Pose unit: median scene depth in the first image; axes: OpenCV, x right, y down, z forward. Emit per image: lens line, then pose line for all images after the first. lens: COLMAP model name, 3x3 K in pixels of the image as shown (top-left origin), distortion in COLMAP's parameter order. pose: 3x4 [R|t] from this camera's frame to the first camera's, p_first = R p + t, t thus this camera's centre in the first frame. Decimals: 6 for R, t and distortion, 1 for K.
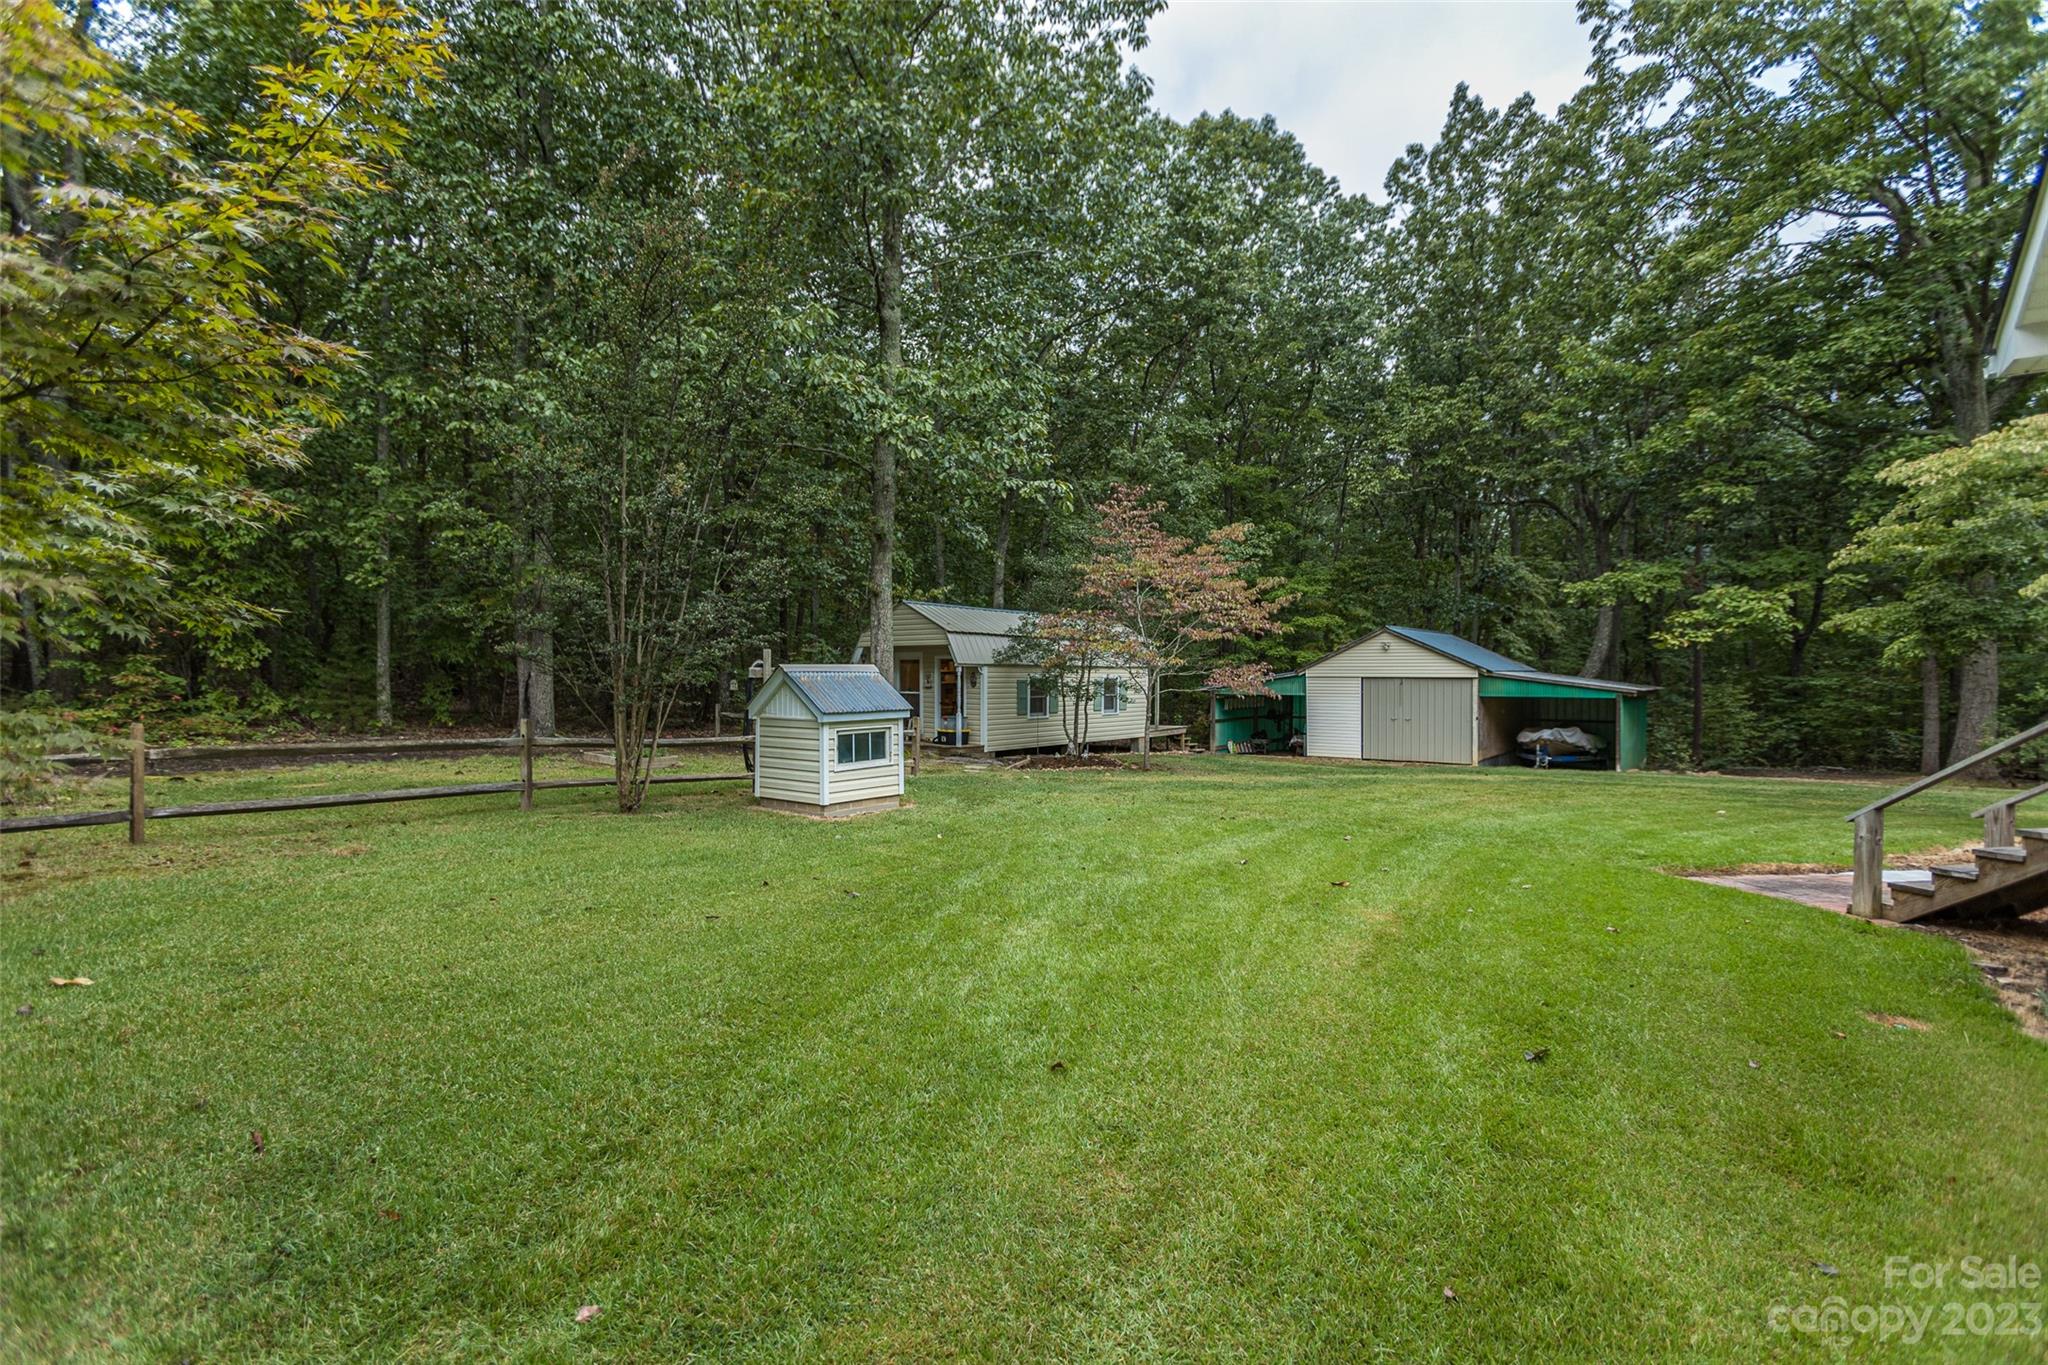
lens RADIAL K [[914.5, 0, 1024.0], [0, 914.5, 682.5], [0, 0, 1]] dist [-0.014292, 0.000228]
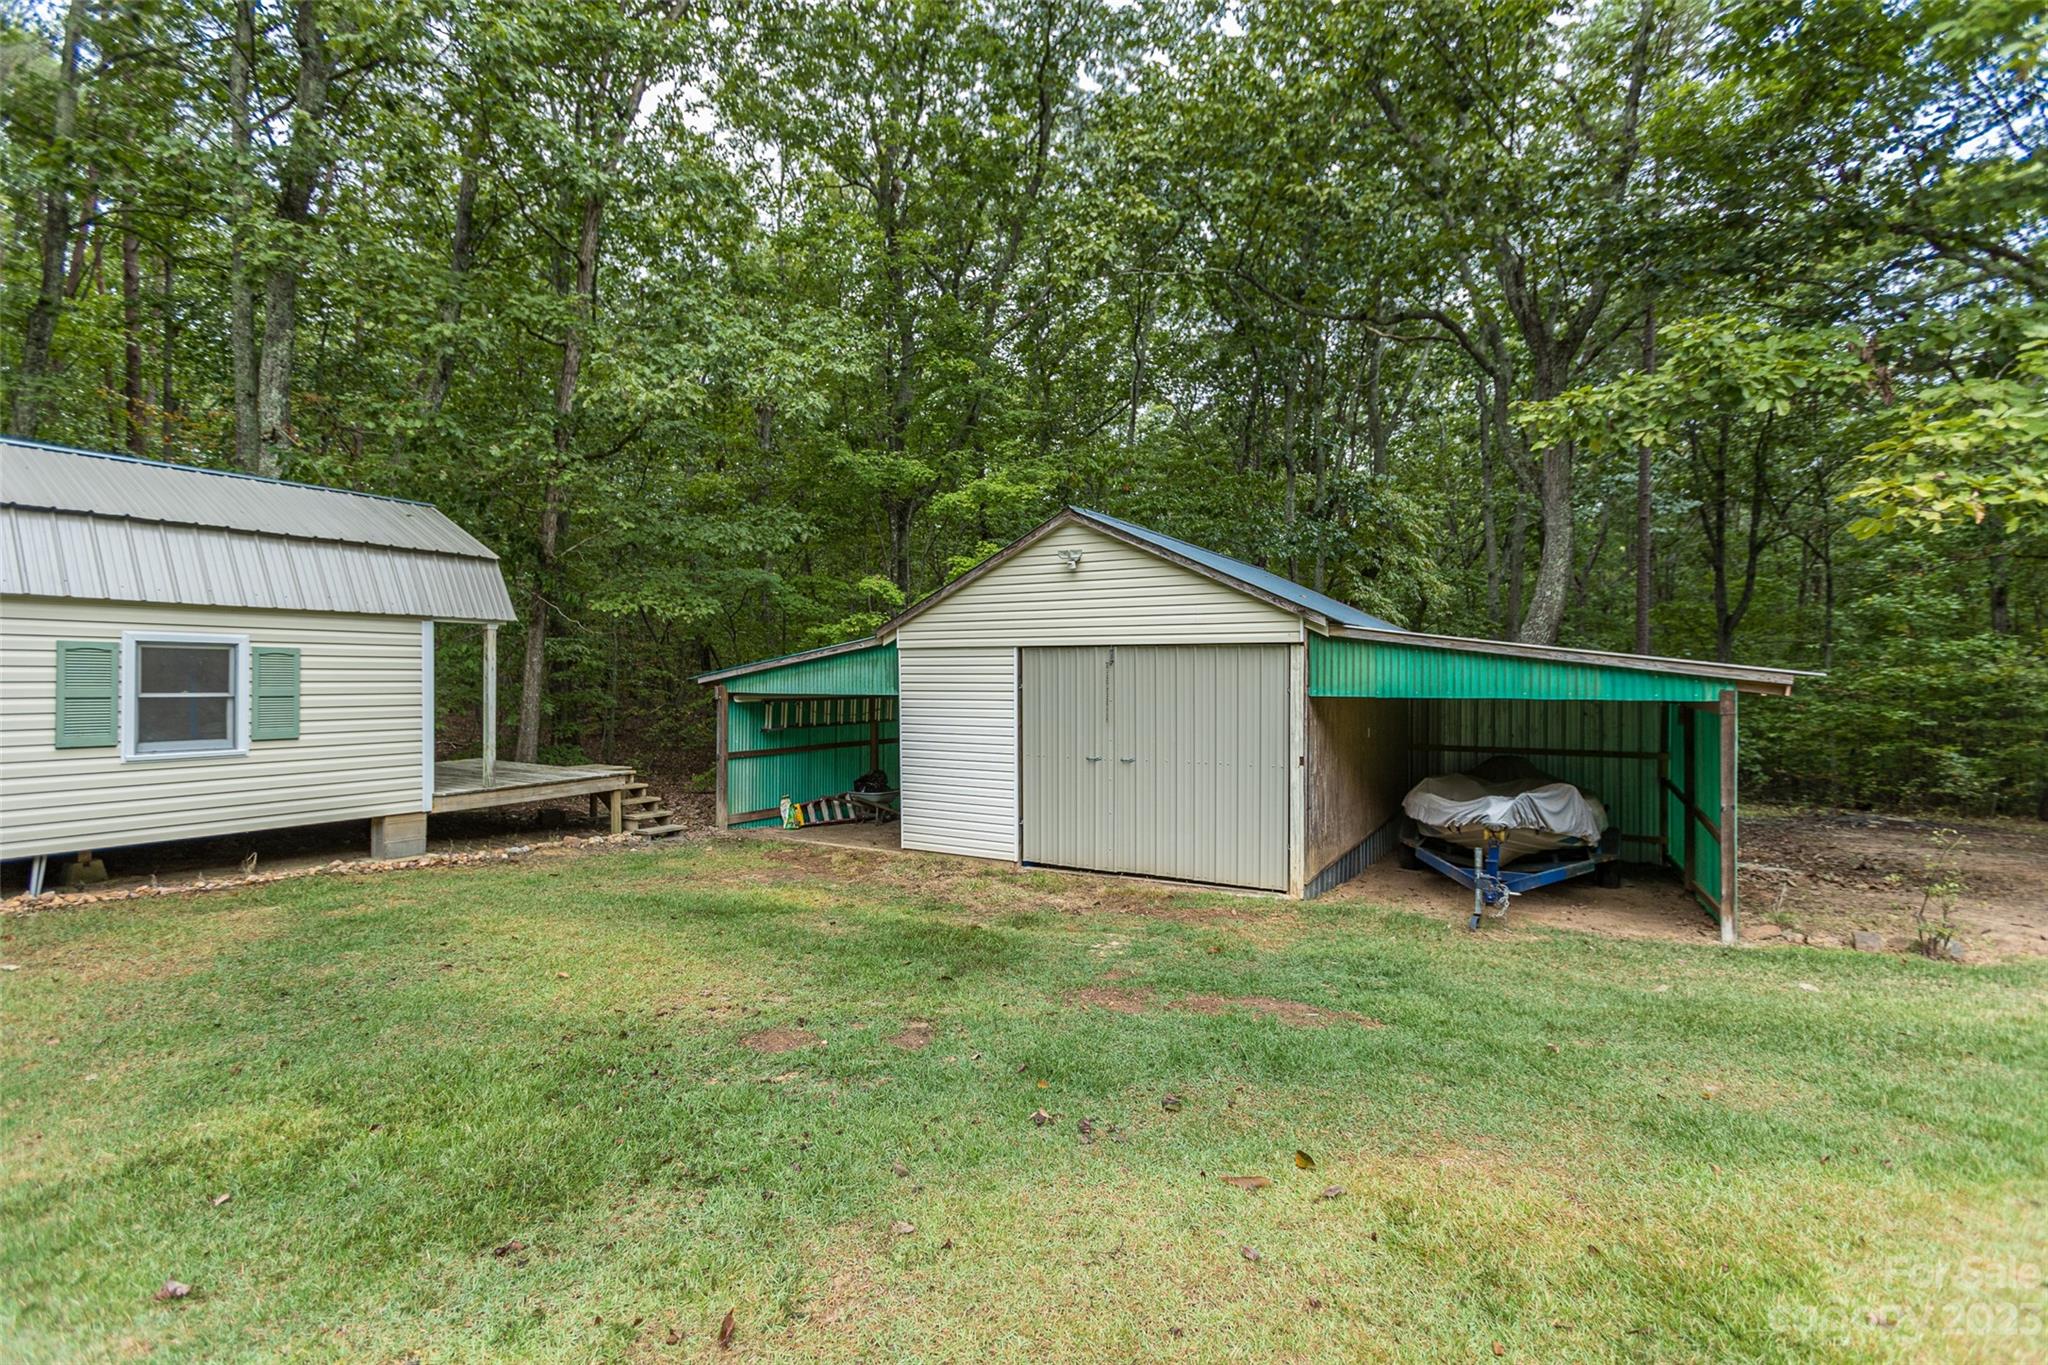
lens RADIAL K [[914.5, 0, 1024.0], [0, 914.5, 682.5], [0, 0, 1]] dist [-0.014292, 0.000228]
pose [[0.991151, -0.000500, 0.132735, 0.337875], [0.000580, 1.000000, -0.000566, 0.009938], [-0.132734, 0.000638, 0.991151, 0.653680]]
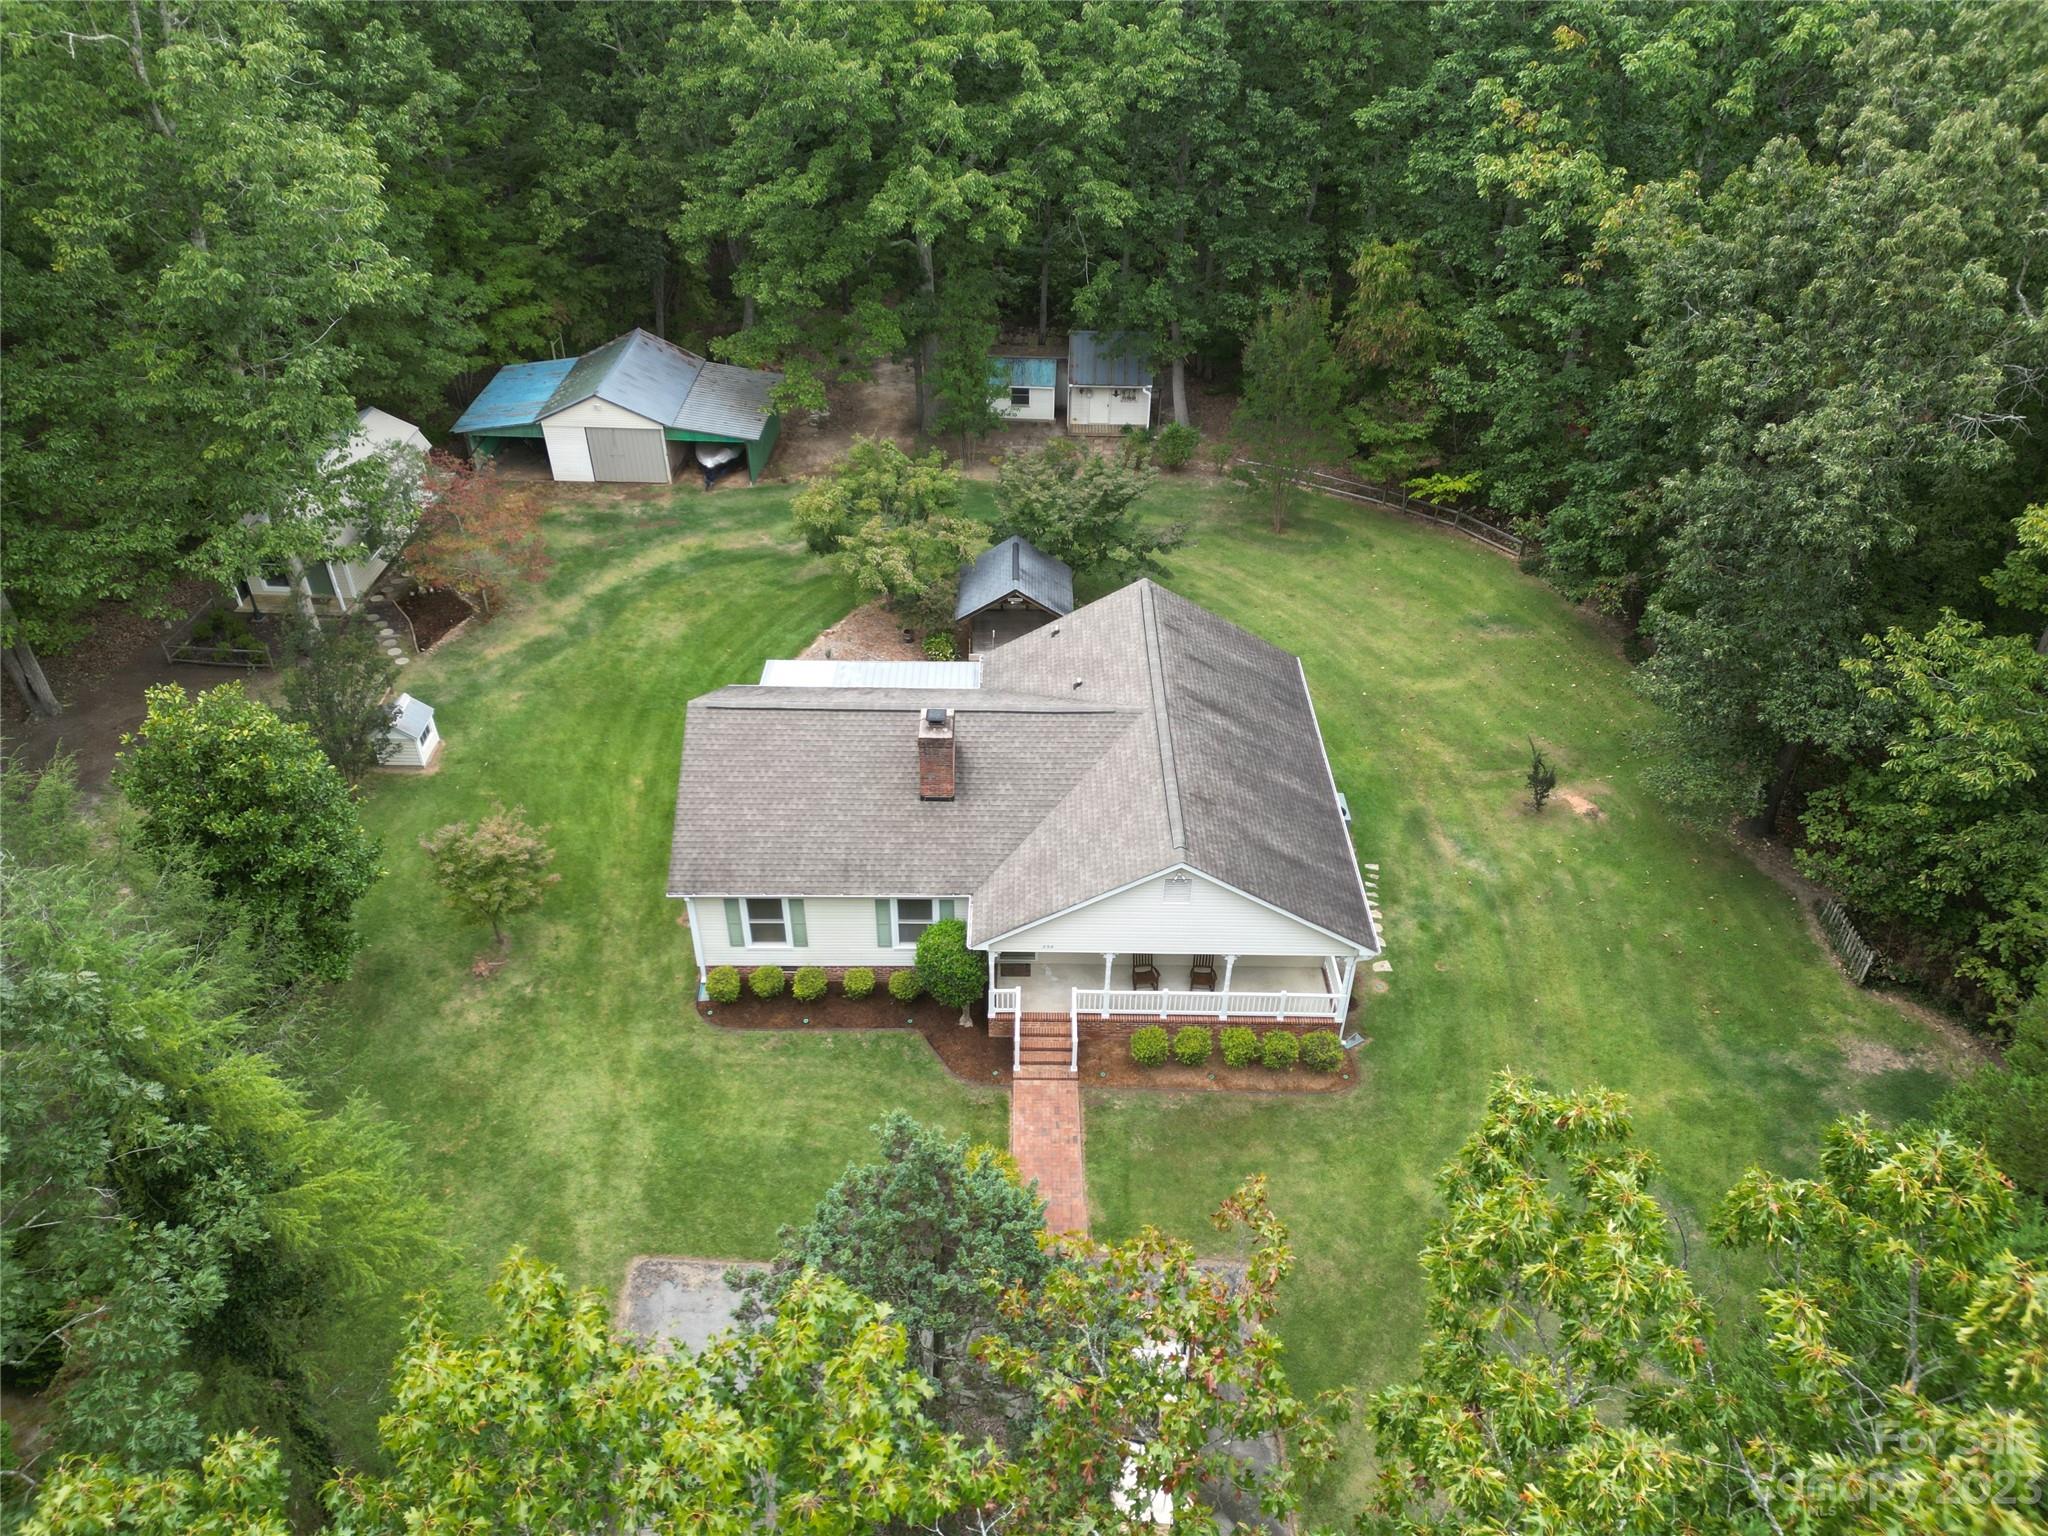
lens RADIAL K [[1428.1, 0, 1018.9], [0, 1428.1, 766.3], [0, 0, 1]] dist [0.067344, -0.080248]
pose [[0.803608, -0.355699, 0.477172, -0.333202], [-0.008654, 0.794686, 0.606959, -0.960631], [-0.595096, -0.491886, 0.635538, -1.058295]]
